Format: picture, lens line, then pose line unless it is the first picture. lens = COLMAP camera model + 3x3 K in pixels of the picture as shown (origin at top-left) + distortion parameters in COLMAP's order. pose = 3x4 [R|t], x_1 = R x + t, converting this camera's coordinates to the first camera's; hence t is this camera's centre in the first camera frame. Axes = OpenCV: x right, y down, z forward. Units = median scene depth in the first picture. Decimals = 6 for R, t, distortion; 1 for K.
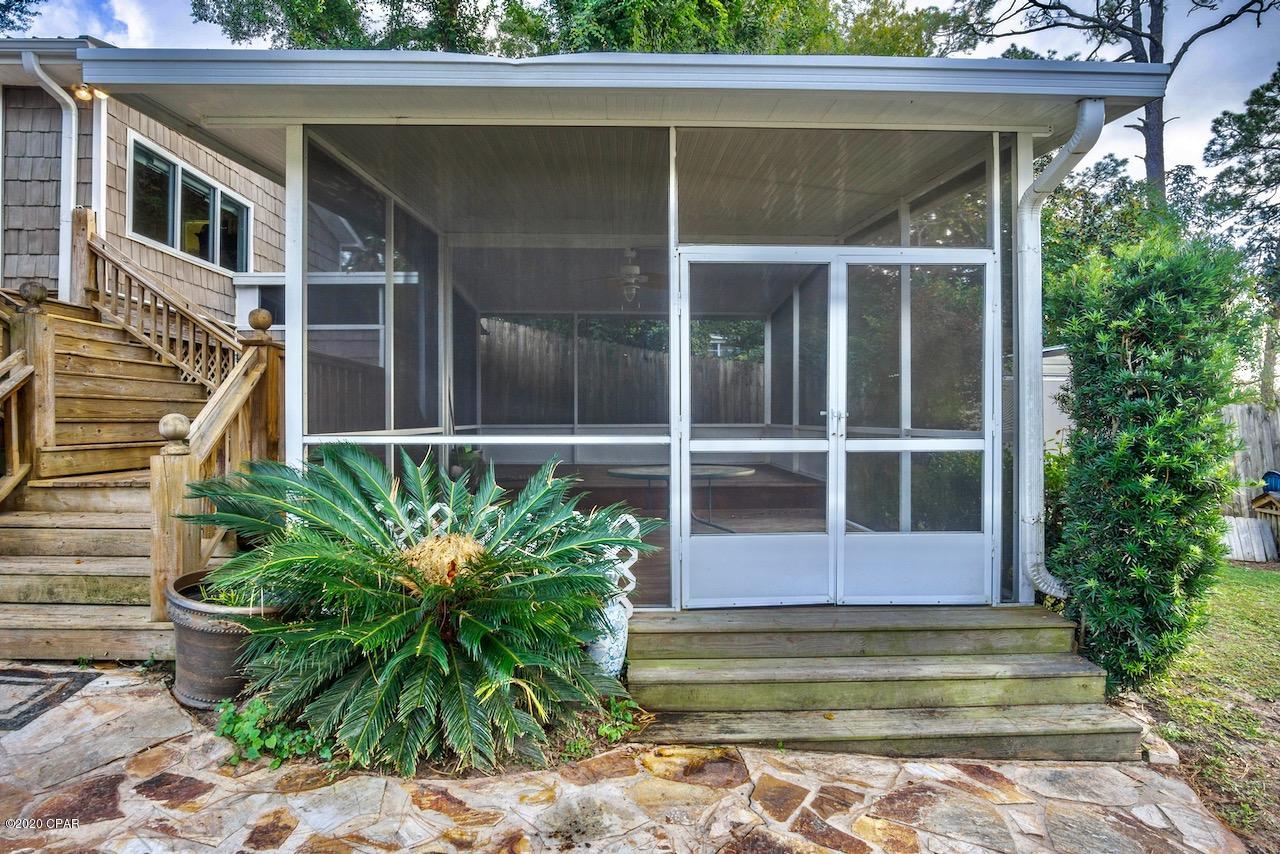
lens RADIAL K [[686.0, 0, 634.8], [0, 686.0, 417.2], [0, 0, 1]] dist [-0.020550, 0.003664]
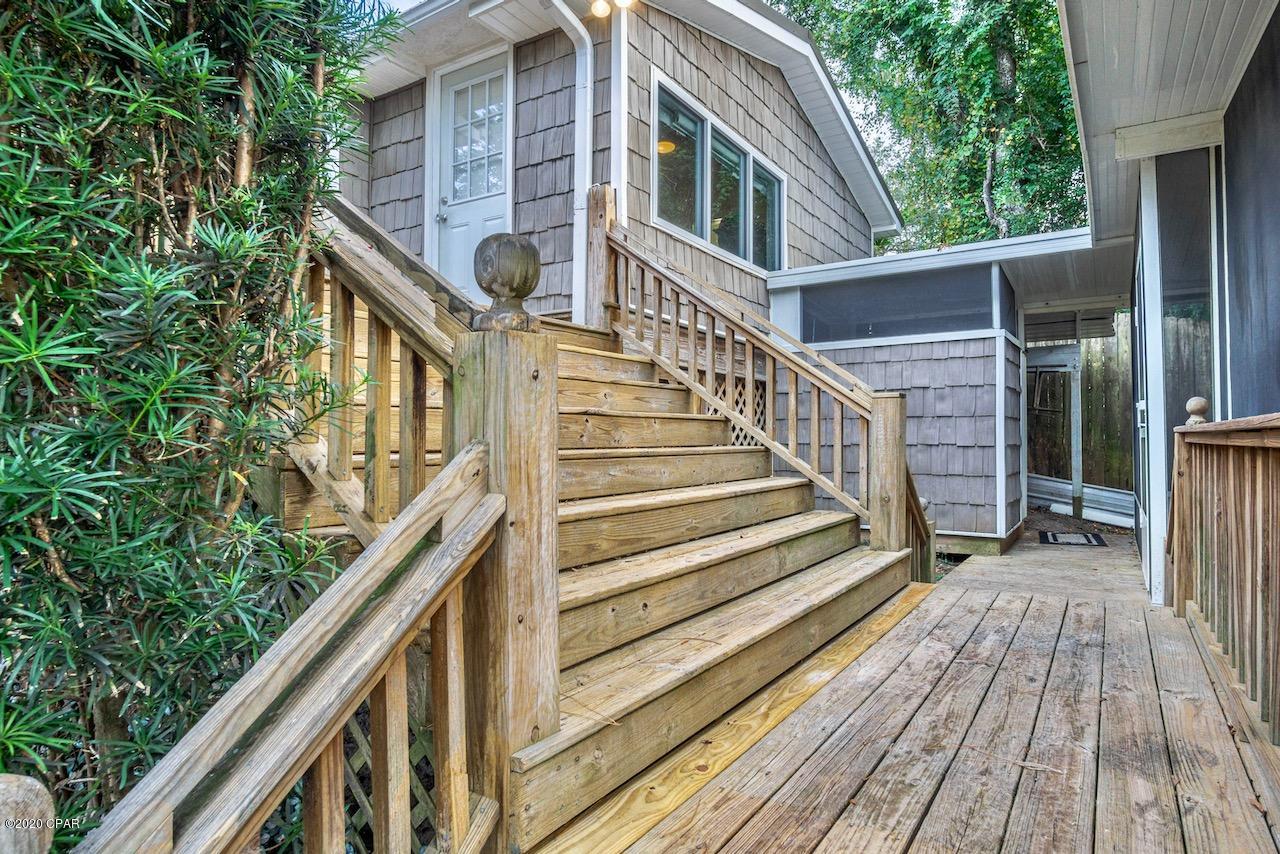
lens RADIAL K [[686.0, 0, 634.8], [0, 686.0, 417.2], [0, 0, 1]] dist [-0.020550, 0.003664]
pose [[0.815506, -0.012205, -0.578620, -0.394782], [-0.000484, 0.999763, -0.021770, -0.063531], [0.578748, 0.018034, 0.815307, 0.467141]]
